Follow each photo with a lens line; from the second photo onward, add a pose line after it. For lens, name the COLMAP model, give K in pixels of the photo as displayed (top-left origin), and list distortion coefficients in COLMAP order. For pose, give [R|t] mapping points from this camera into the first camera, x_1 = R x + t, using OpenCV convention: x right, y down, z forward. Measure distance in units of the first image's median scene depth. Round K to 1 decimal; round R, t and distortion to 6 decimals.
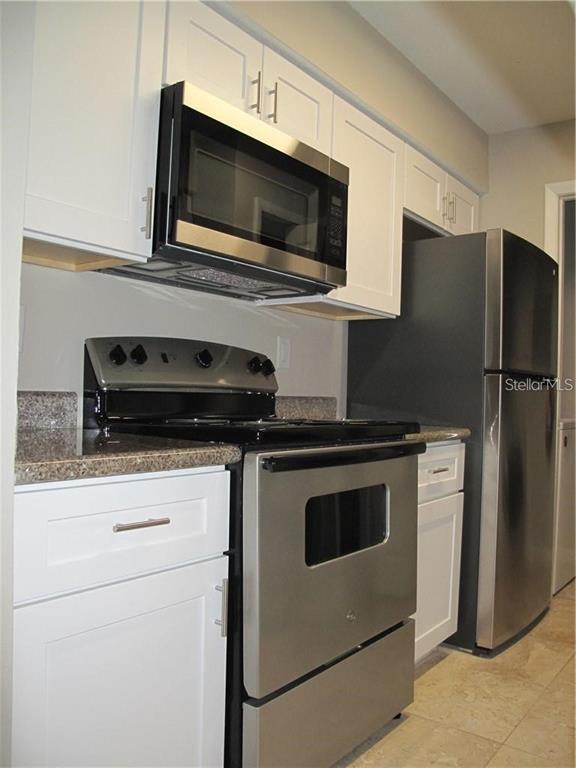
lens RADIAL K [[640.3, 0, 289.1], [0, 640.3, 386.6], [0, 0, 1]] dist [-0.128926, 0.077452]
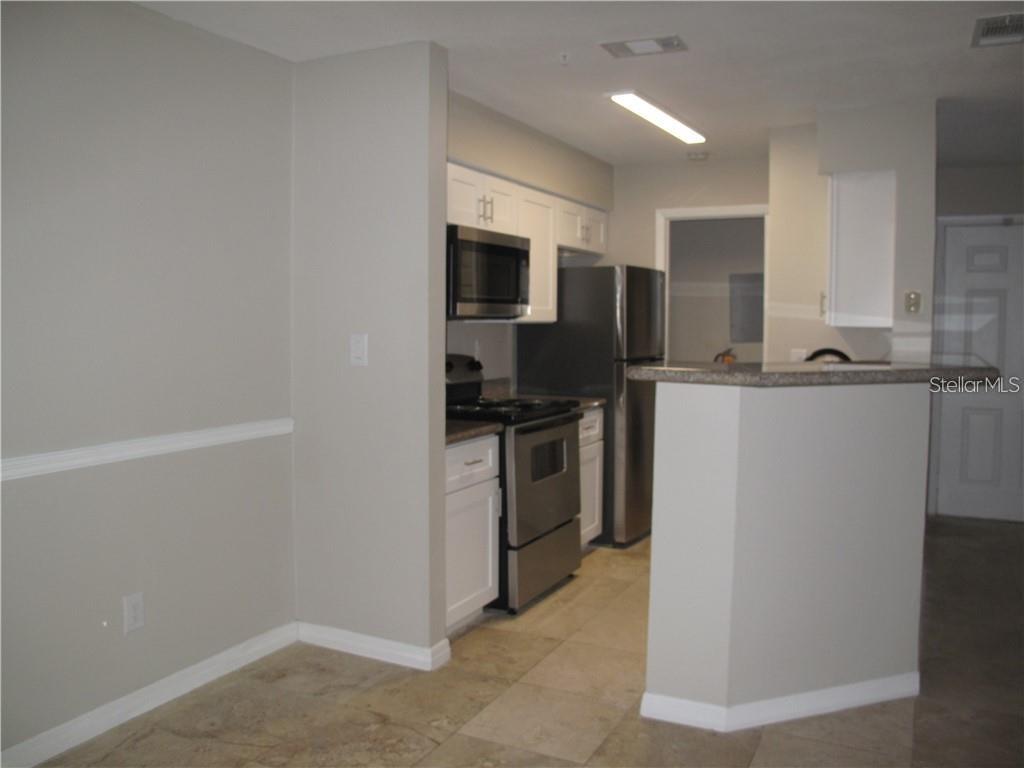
lens RADIAL K [[853.7, 0, 511.8], [0, 853.7, 379.0], [0, 0, 1]] dist [-0.128926, 0.077452]
pose [[0.980802, -0.044222, 0.189923, -0.367673], [0.029160, 0.996256, 0.081381, -0.175880], [-0.192811, -0.074281, 0.978420, -1.086165]]
